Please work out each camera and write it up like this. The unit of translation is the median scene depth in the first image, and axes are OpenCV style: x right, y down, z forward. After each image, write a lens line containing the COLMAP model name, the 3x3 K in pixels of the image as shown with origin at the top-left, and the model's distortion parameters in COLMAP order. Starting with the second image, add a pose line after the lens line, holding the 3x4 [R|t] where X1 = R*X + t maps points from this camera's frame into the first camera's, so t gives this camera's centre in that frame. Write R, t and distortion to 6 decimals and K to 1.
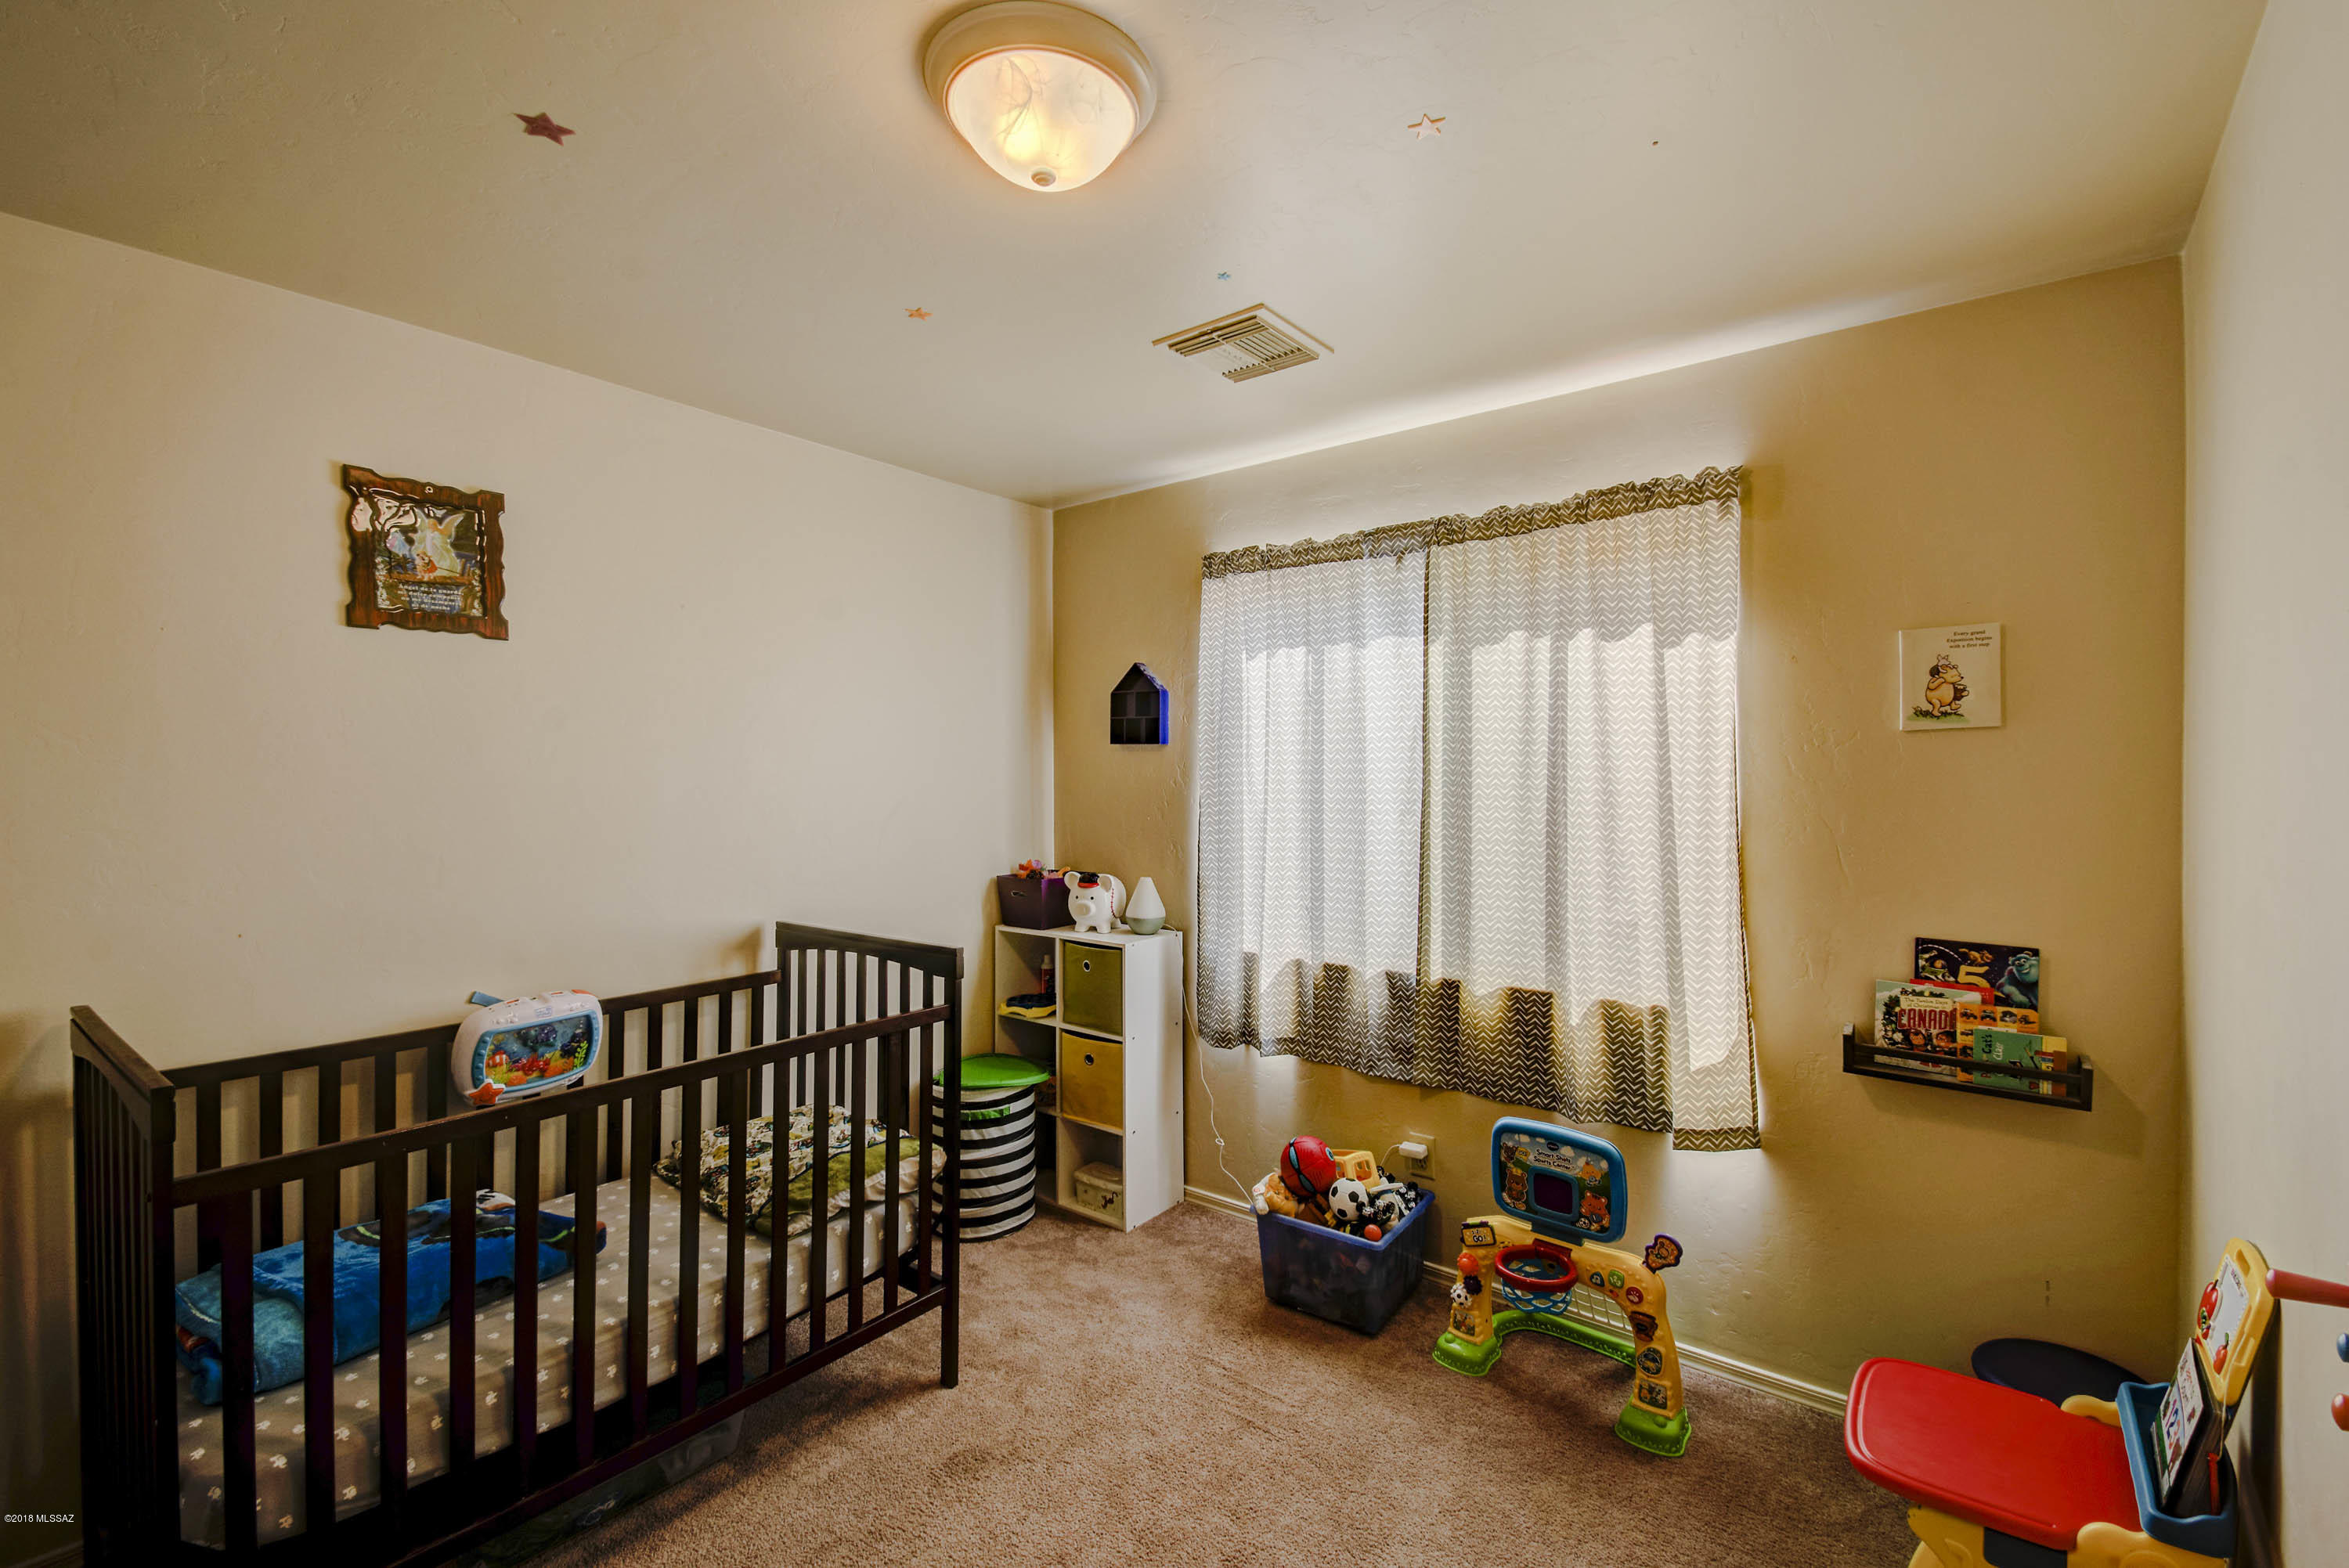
lens RADIAL K [[1001.6, 0, 1178.9], [0, 1001.6, 781.6], [0, 0, 1]] dist [0.082266, -0.041987]
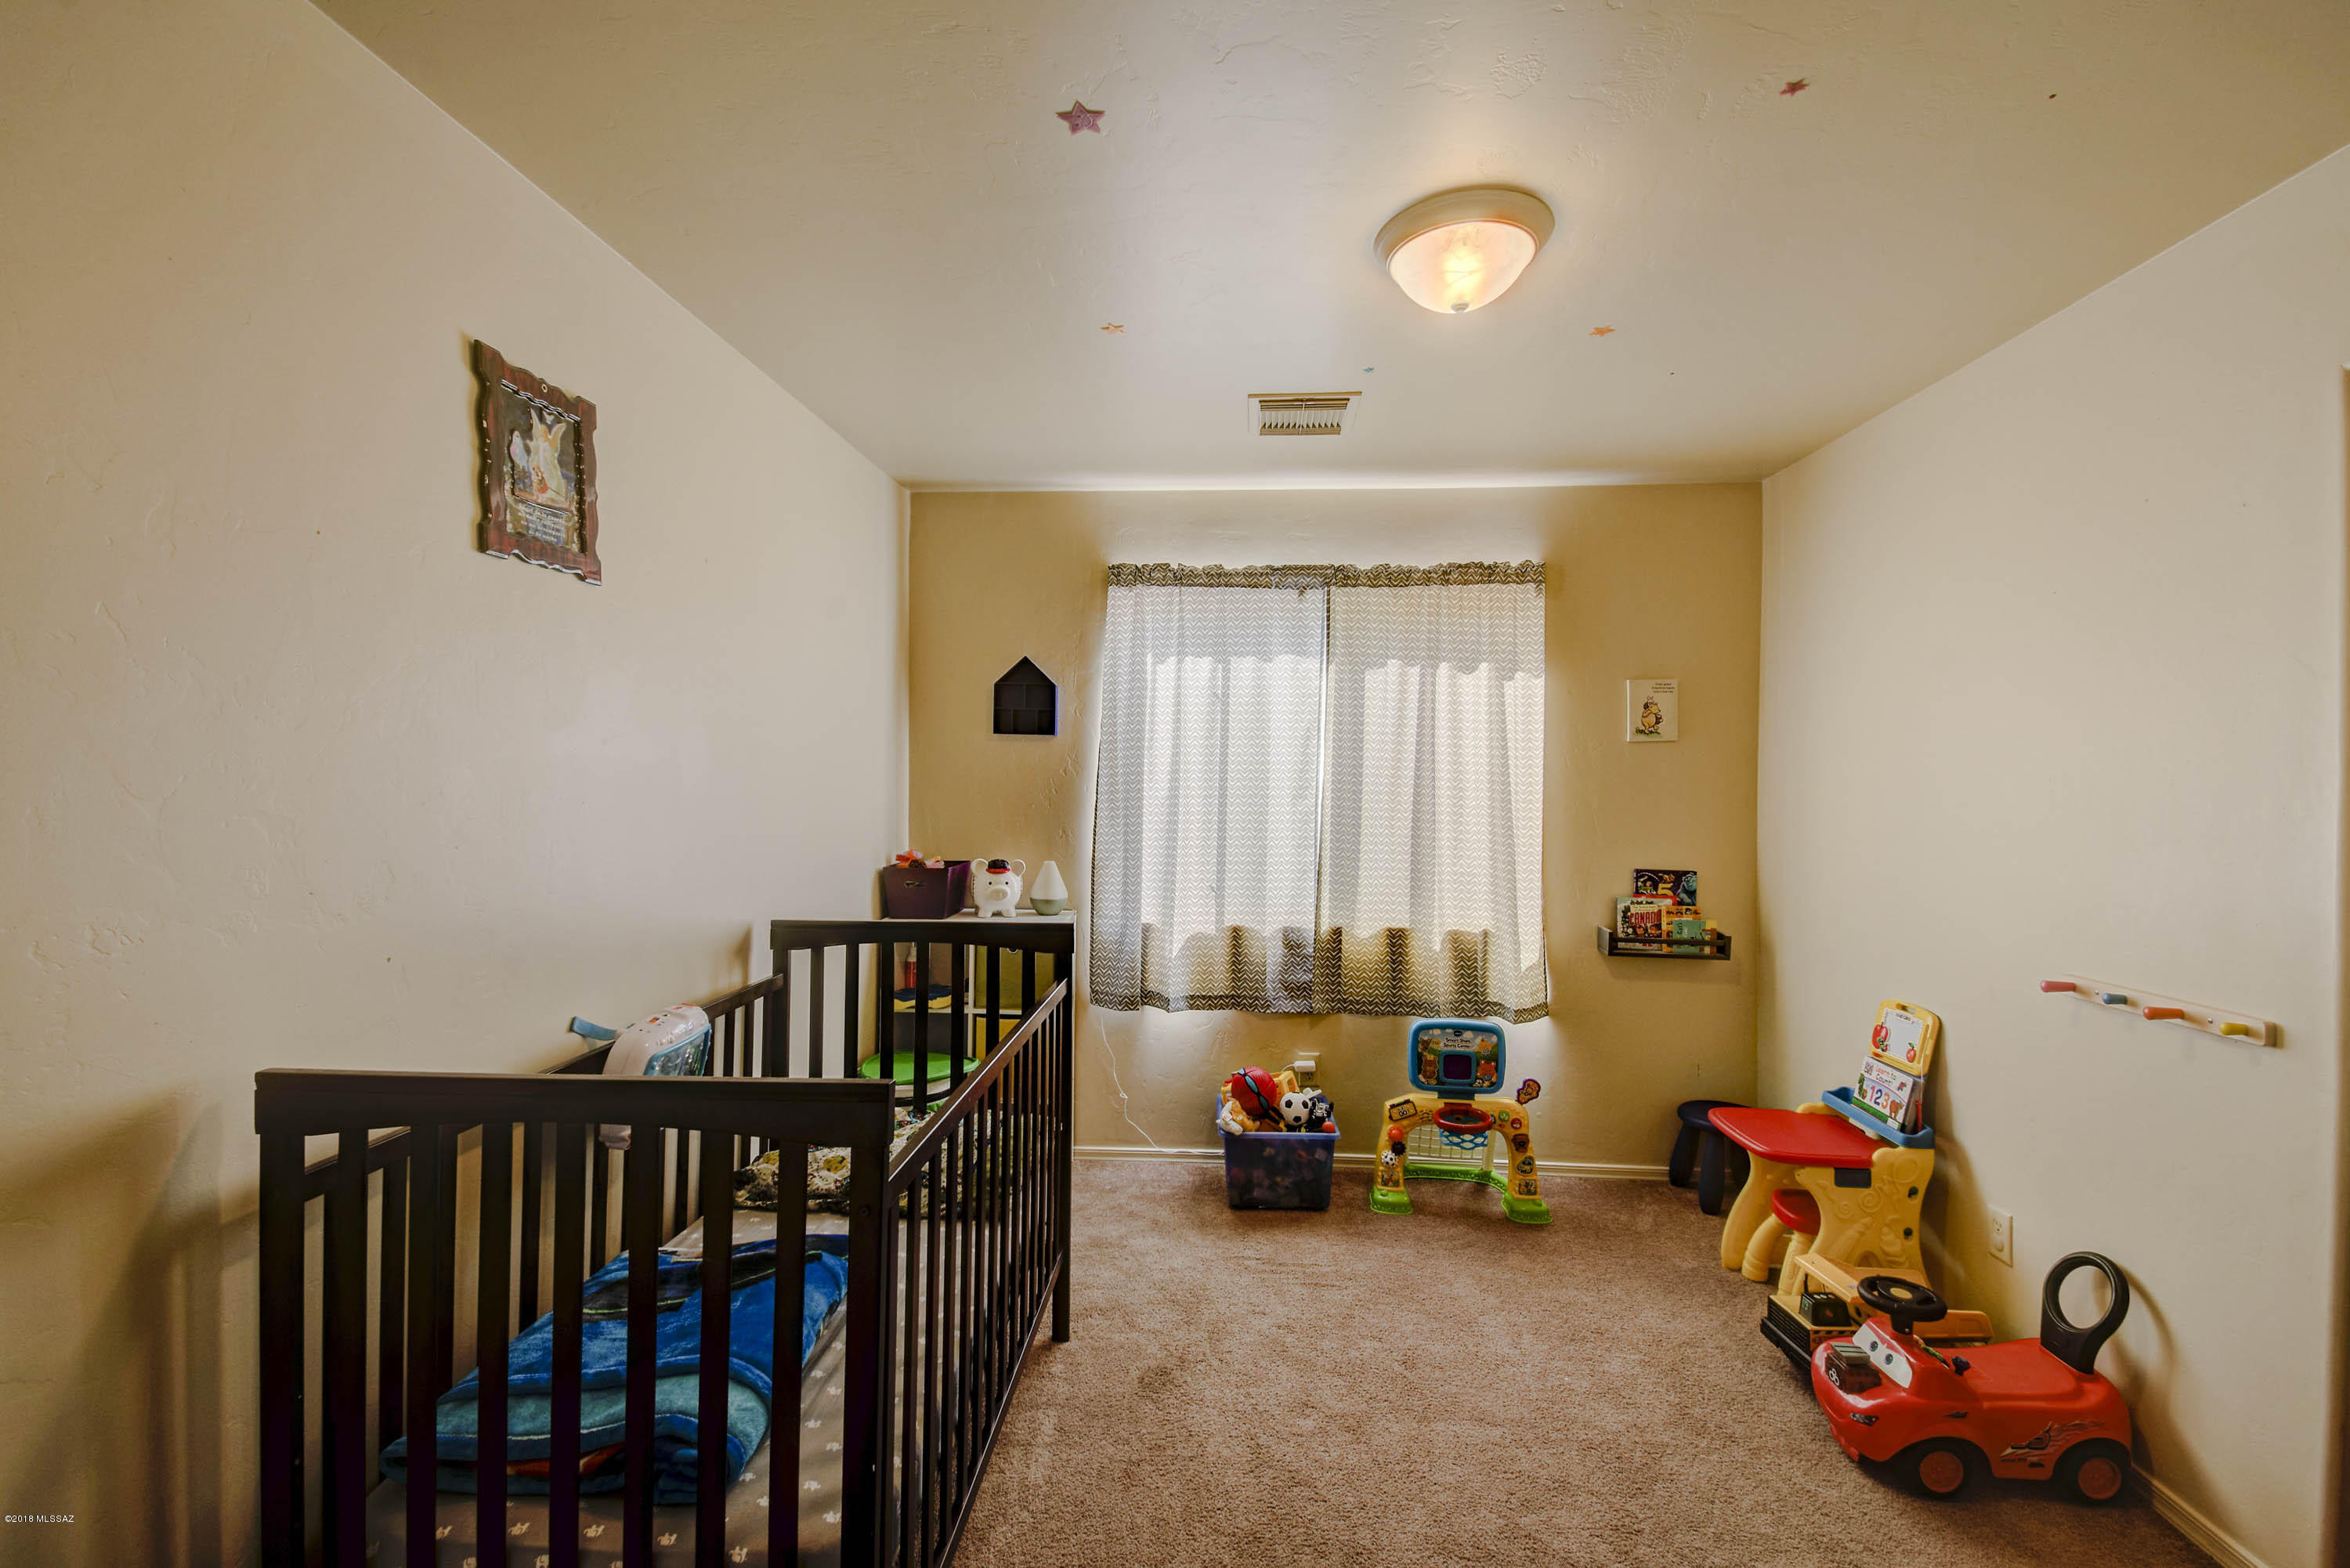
lens RADIAL K [[1002.0, 0, 1179.4], [0, 1002.0, 781.6], [0, 0, 1]] dist [0.082266, -0.041987]
pose [[0.829770, 0.004965, 0.558084, -0.694927], [-0.005179, 0.999986, -0.001198, 0.016791], [-0.558082, -0.001896, 0.829784, 0.063729]]
